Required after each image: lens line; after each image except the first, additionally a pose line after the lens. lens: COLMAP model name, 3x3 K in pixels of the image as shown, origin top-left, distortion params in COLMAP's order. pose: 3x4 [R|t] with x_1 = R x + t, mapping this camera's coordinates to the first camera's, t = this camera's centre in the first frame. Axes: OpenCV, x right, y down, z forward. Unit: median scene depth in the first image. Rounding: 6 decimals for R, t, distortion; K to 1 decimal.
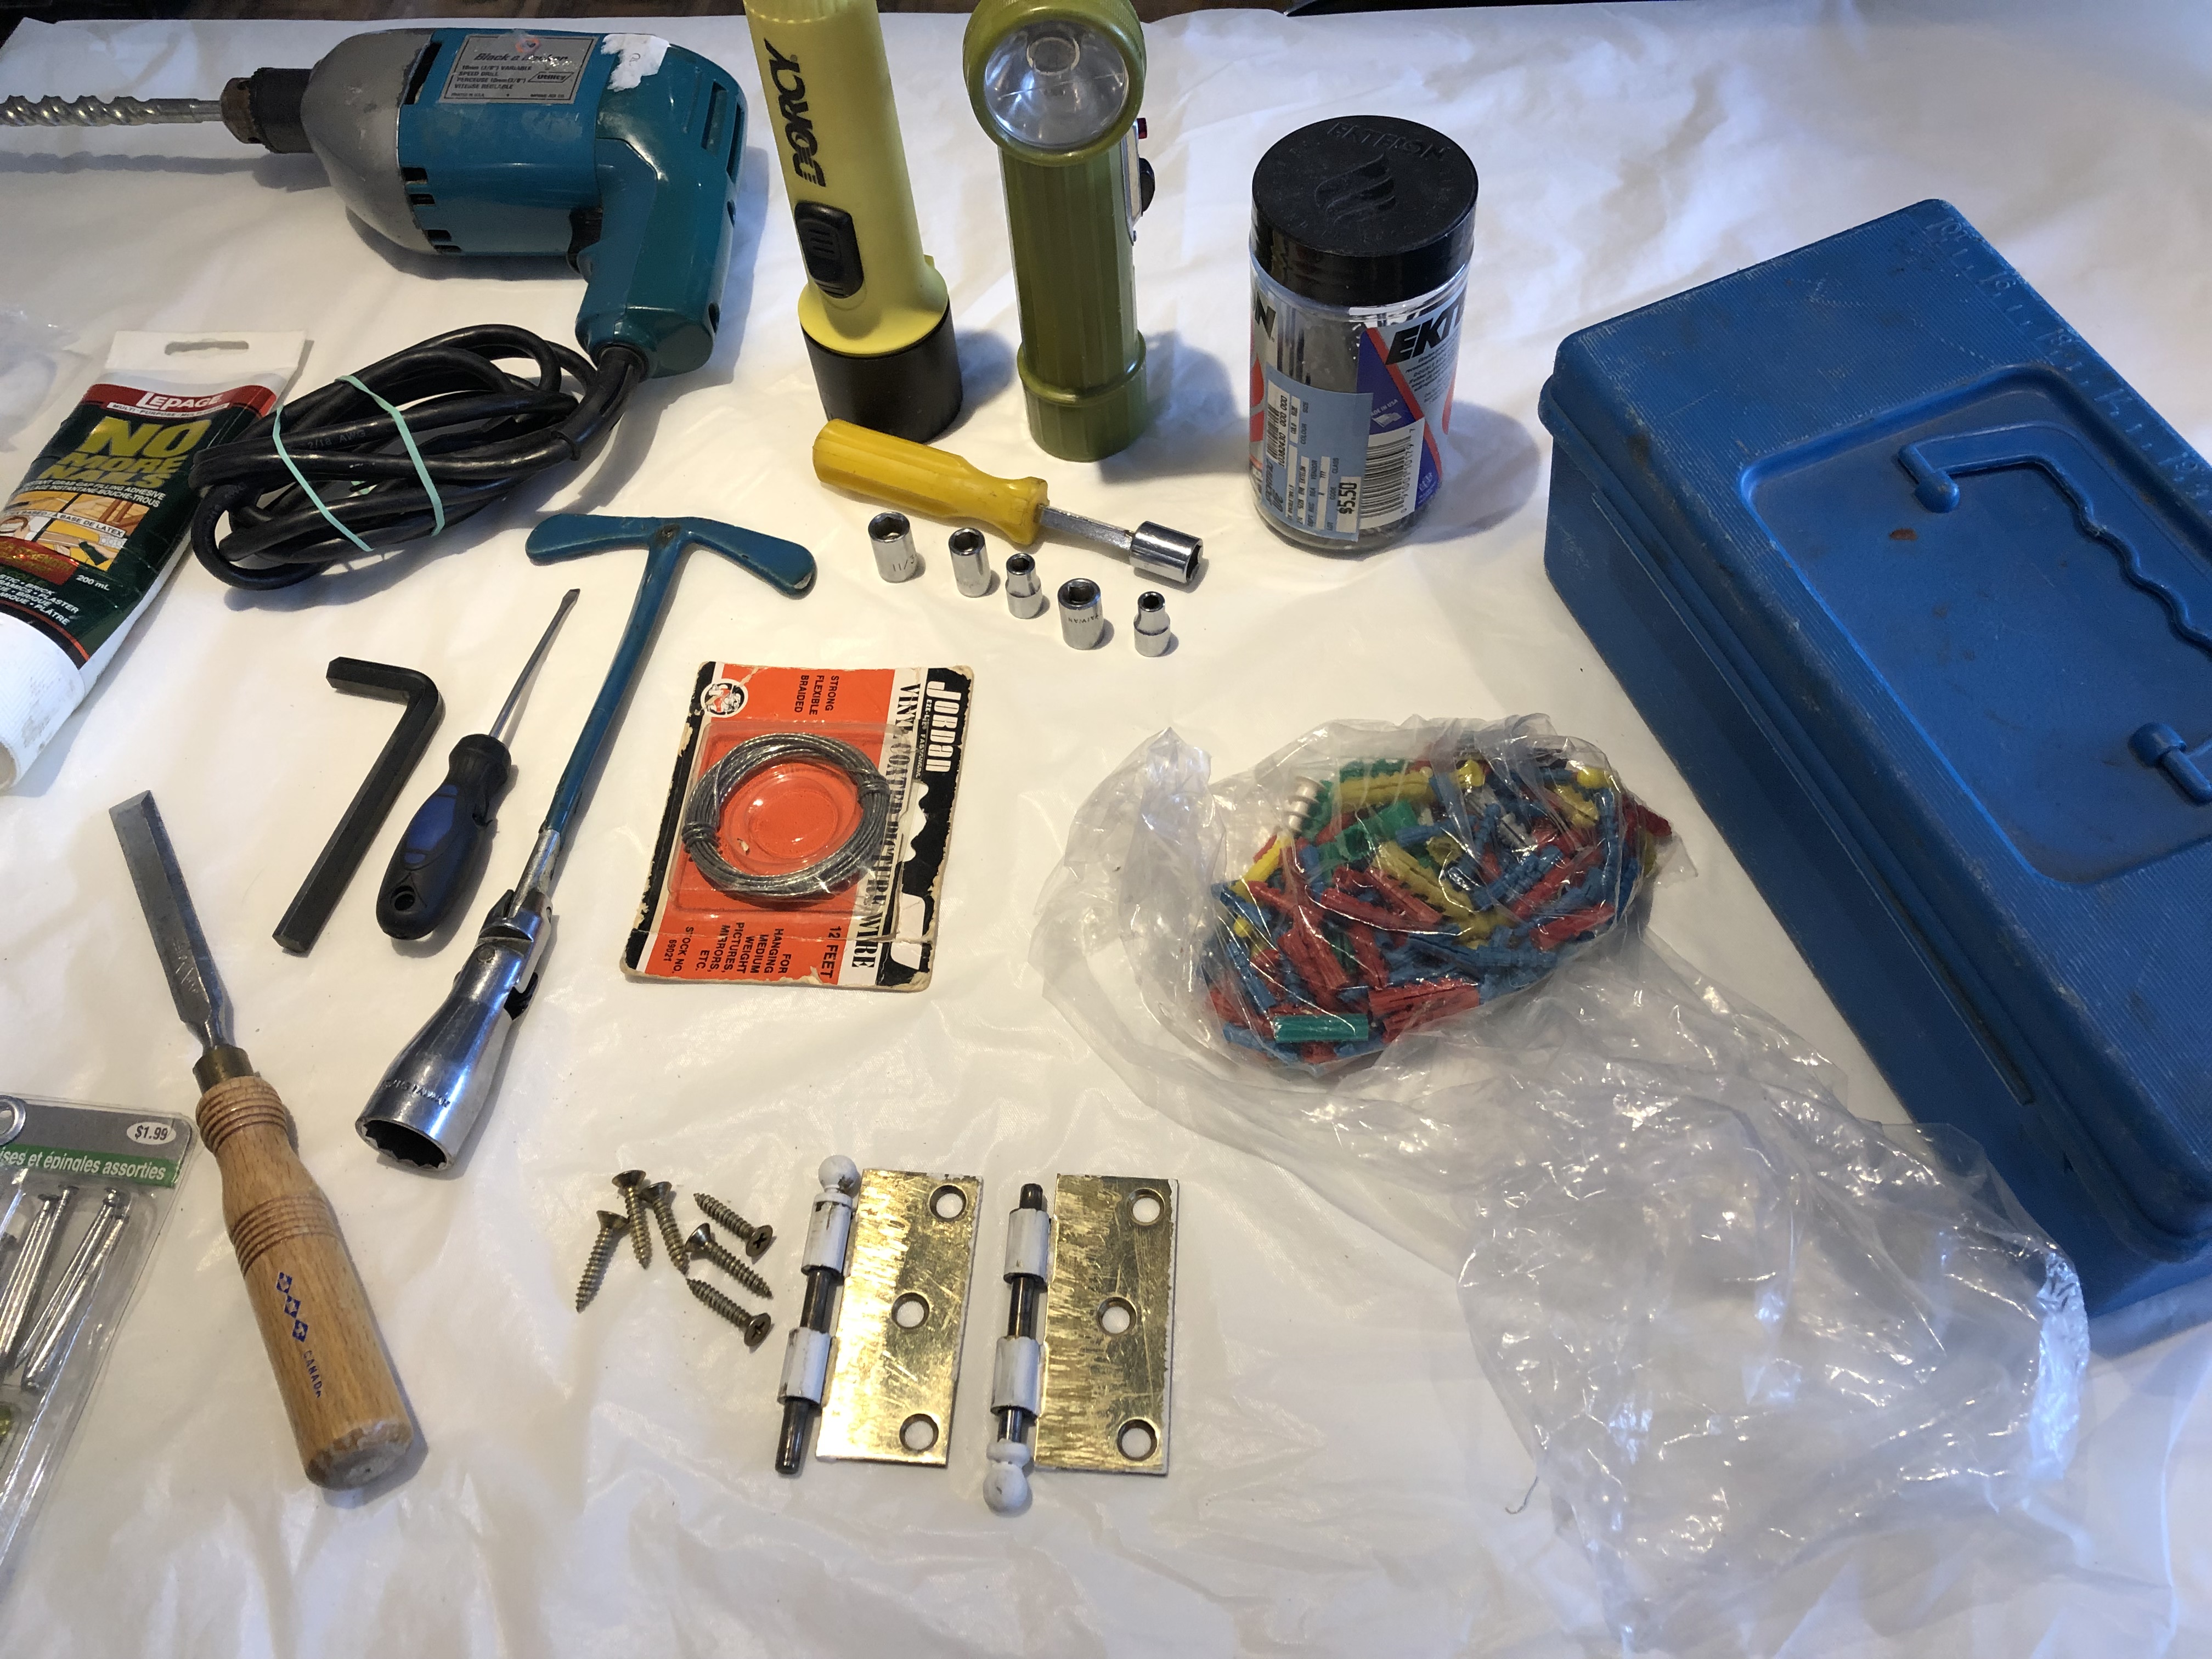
lens RADIAL K [[1907.2, 0, 1104.0], [0, 1907.2, 723.0], [0, 0, 1]] dist [0.096796, -0.155321]
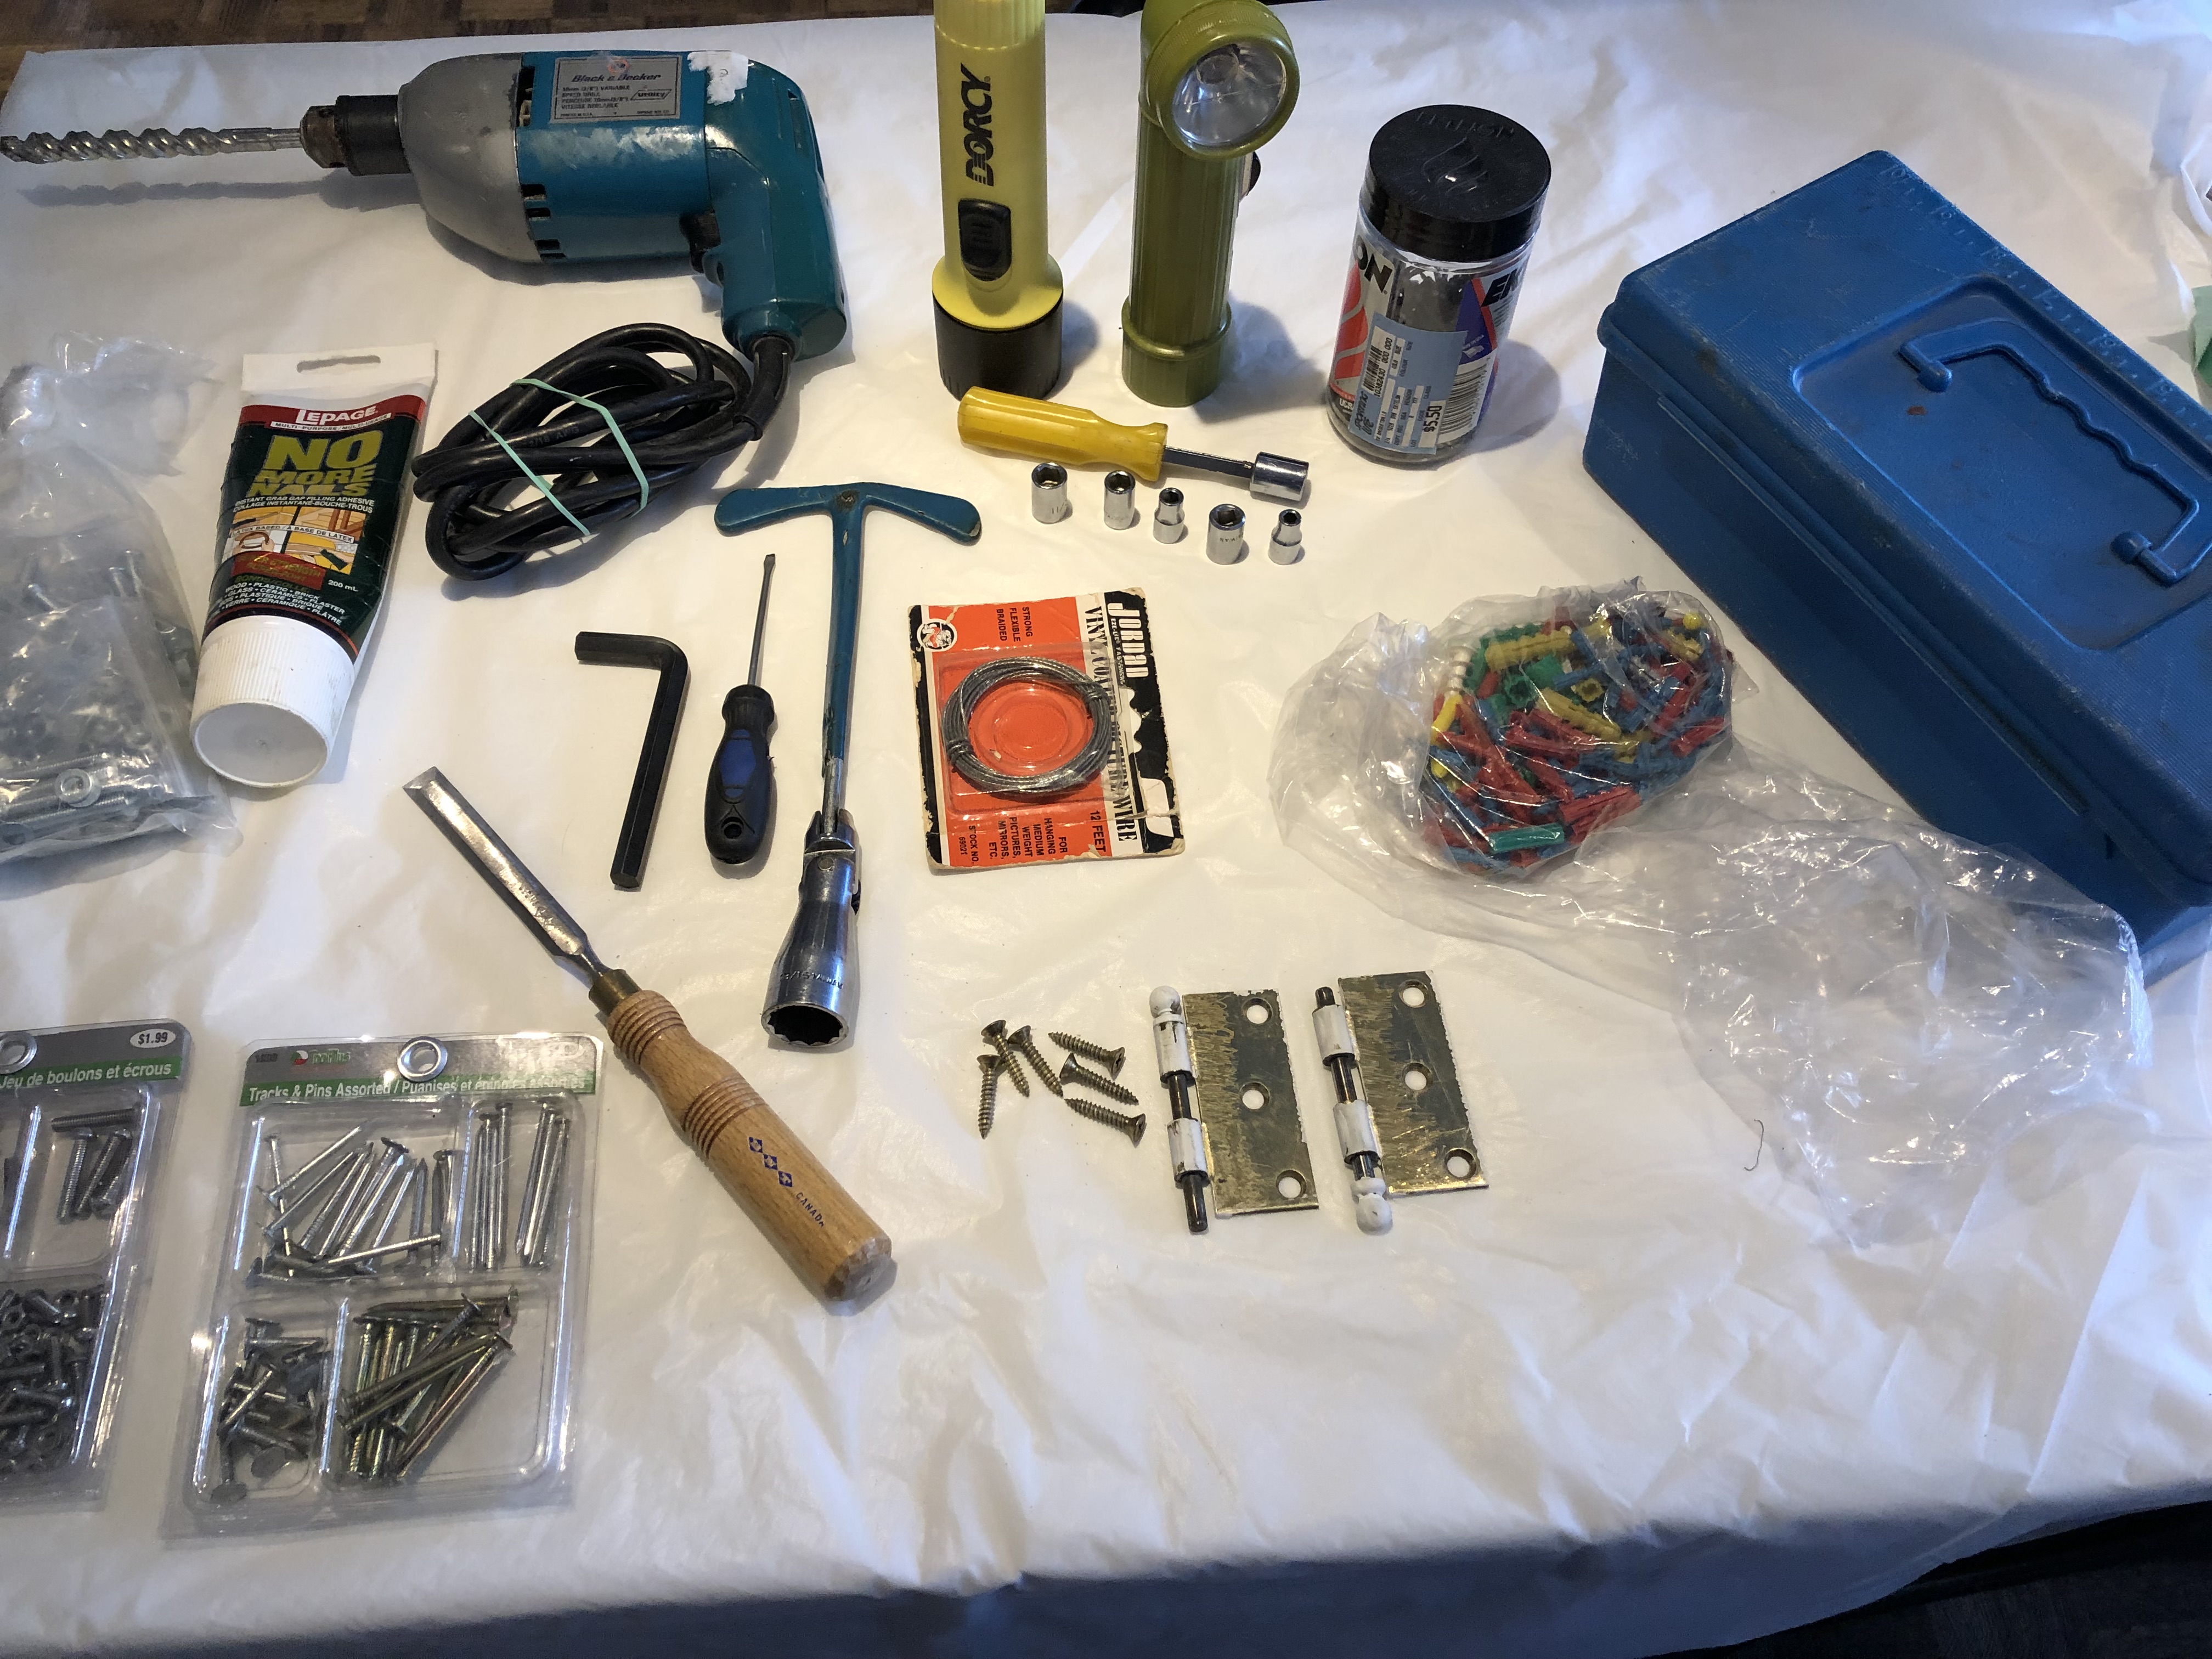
lens RADIAL K [[1907.2, 0, 1104.0], [0, 1907.2, 723.0], [0, 0, 1]] dist [0.096796, -0.155321]
pose [[0.975811, -0.106610, 0.190860, -0.341160], [0.101234, 0.994147, 0.037729, 0.007140], [-0.193766, -0.017495, 0.980892, -0.161586]]
